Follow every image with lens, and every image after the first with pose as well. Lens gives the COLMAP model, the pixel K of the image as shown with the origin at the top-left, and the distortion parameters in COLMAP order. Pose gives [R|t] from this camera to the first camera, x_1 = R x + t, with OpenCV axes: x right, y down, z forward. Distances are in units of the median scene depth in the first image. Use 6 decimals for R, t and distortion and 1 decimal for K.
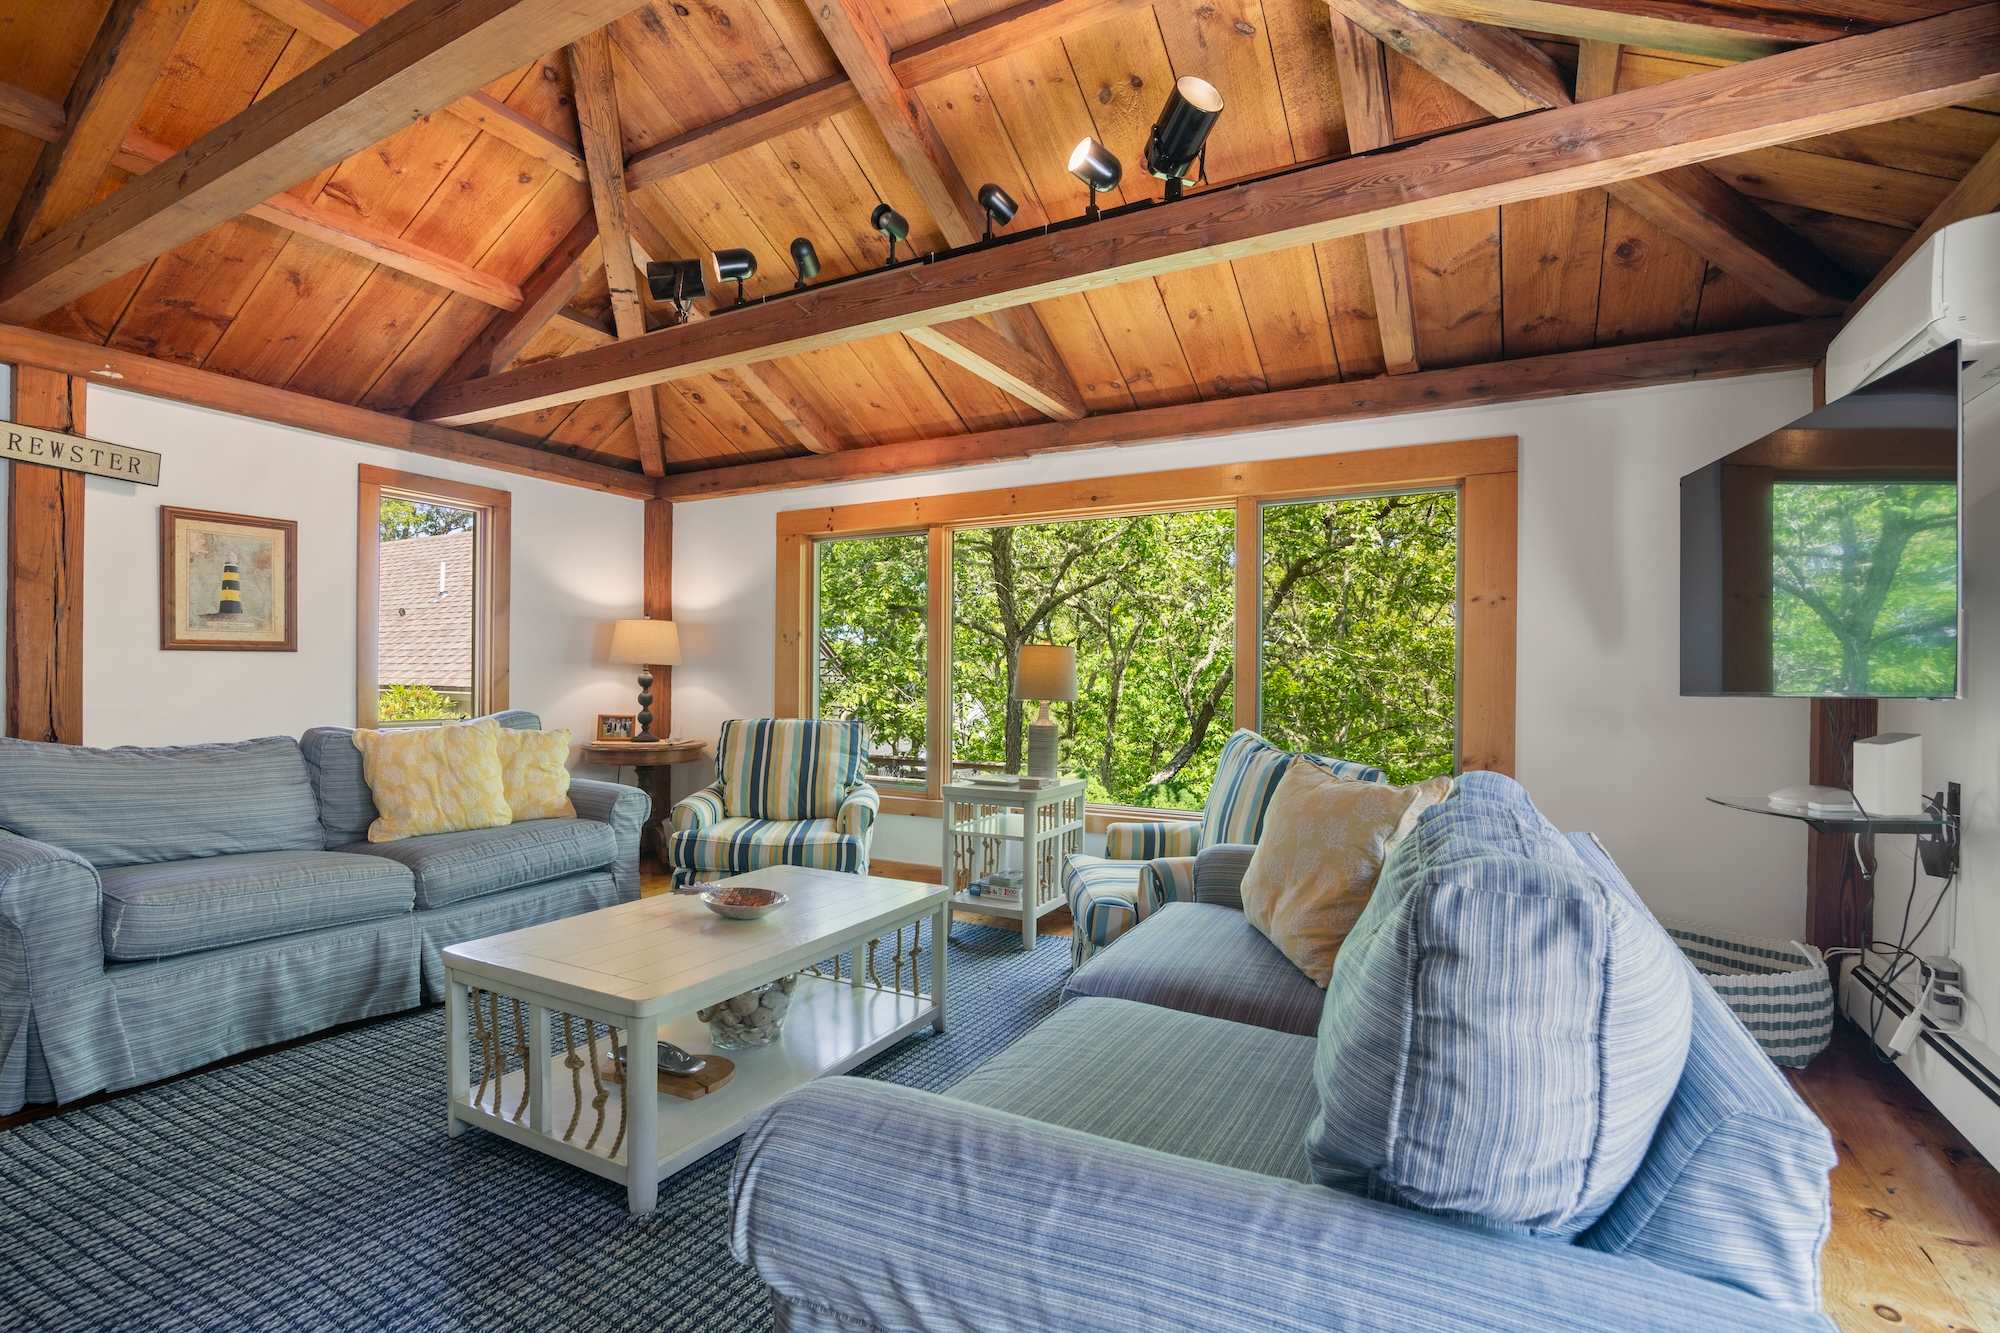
lens RADIAL K [[923.7, 0, 1032.0], [0, 923.7, 685.1], [0, 0, 1]] dist [-0.018437, 0.001088]
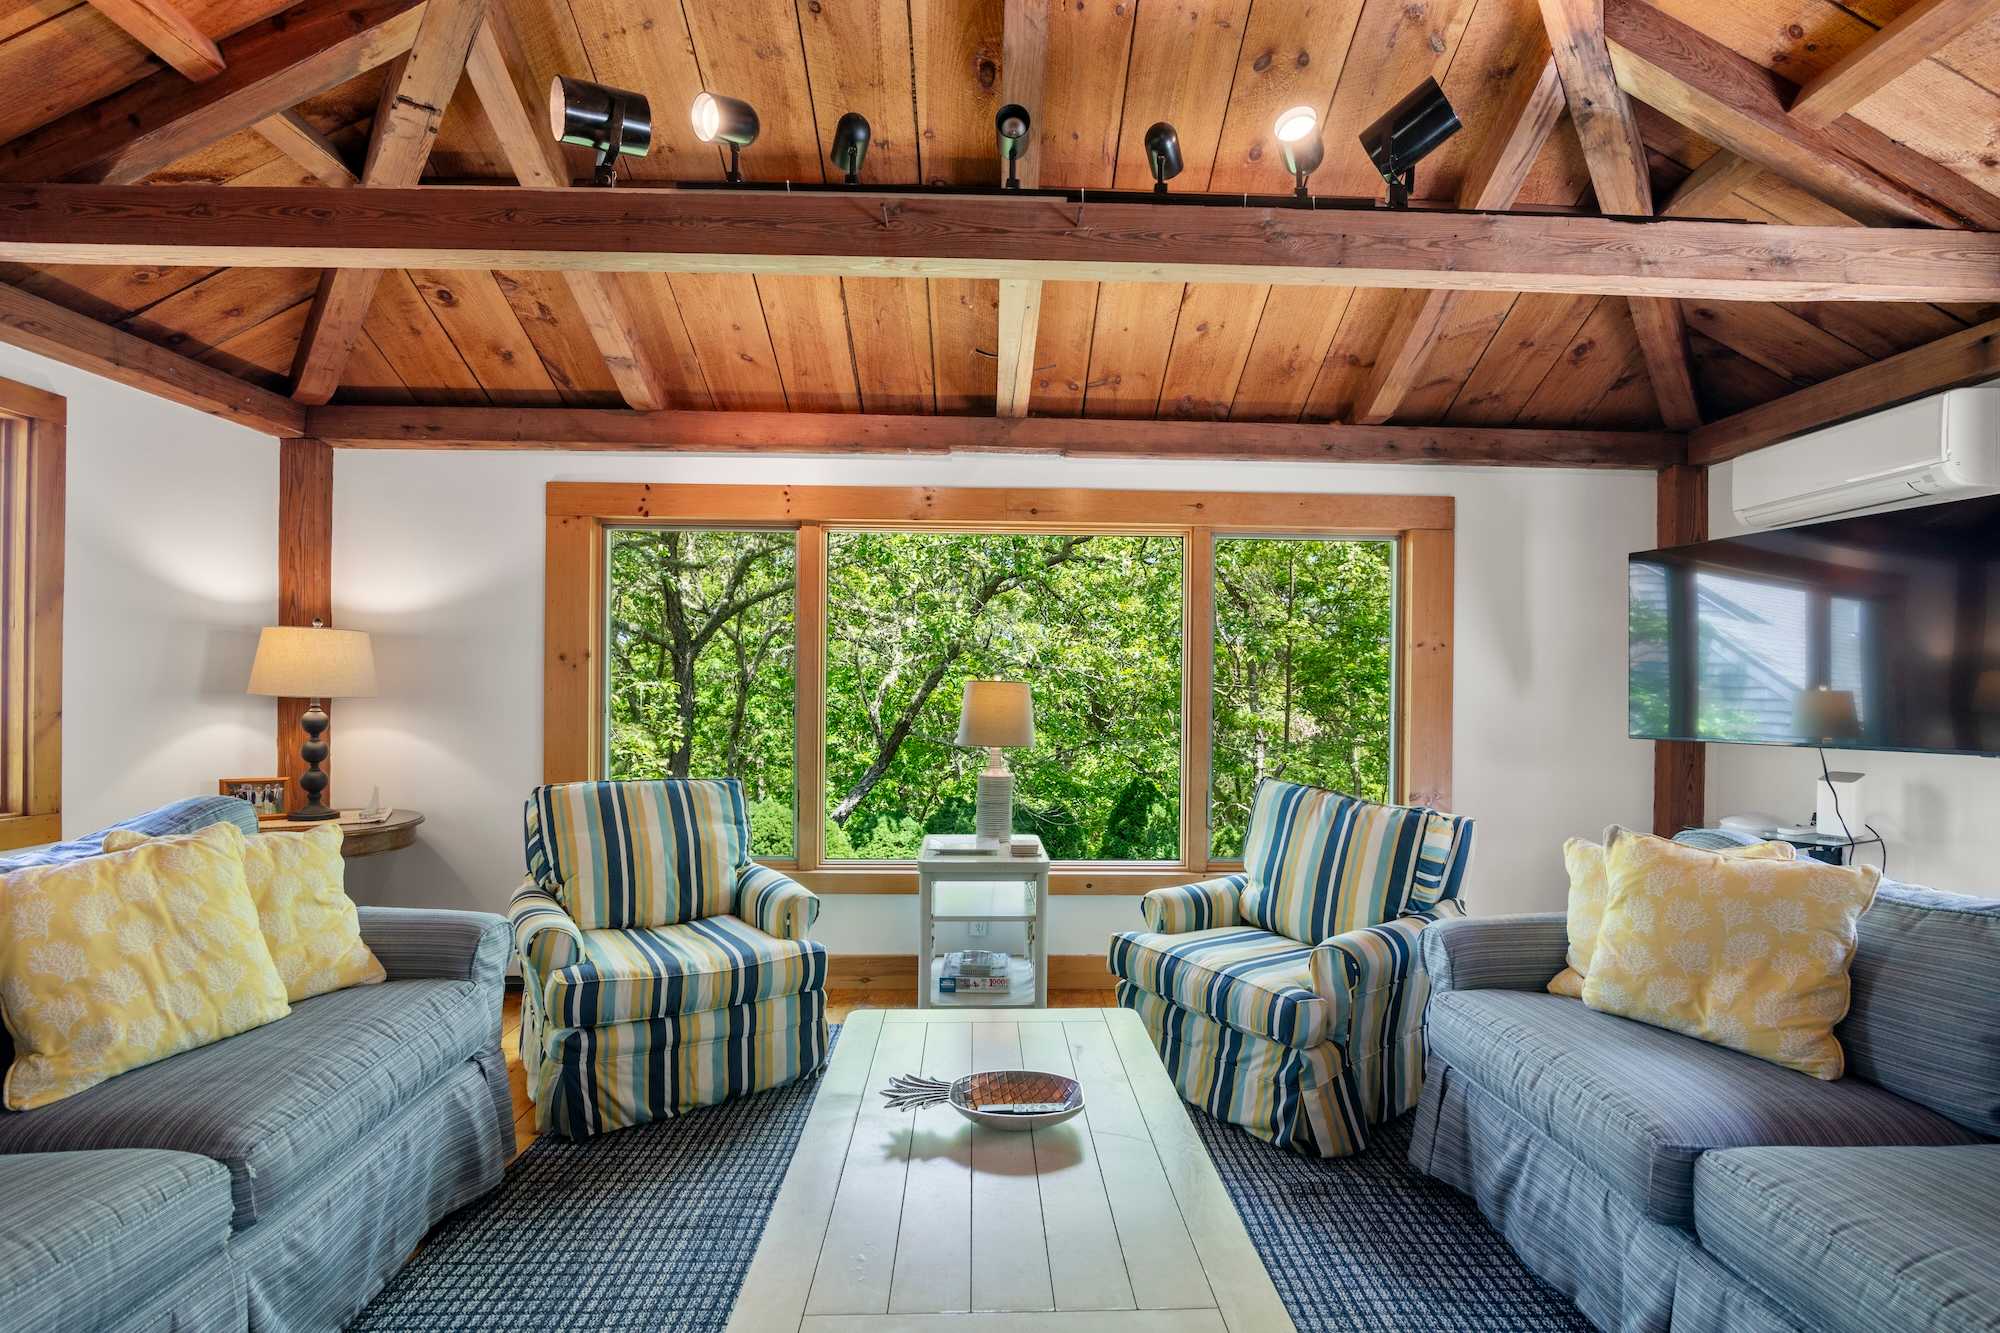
lens RADIAL K [[923.7, 0, 1034.4], [0, 923.7, 690.3], [0, 0, 1]] dist [-0.018437, 0.001088]
pose [[0.865011, -0.001046, 0.501753, -0.368345], [-0.000368, 0.999996, 0.002718, -0.035423], [-0.501754, -0.002535, 0.865007, 0.244264]]
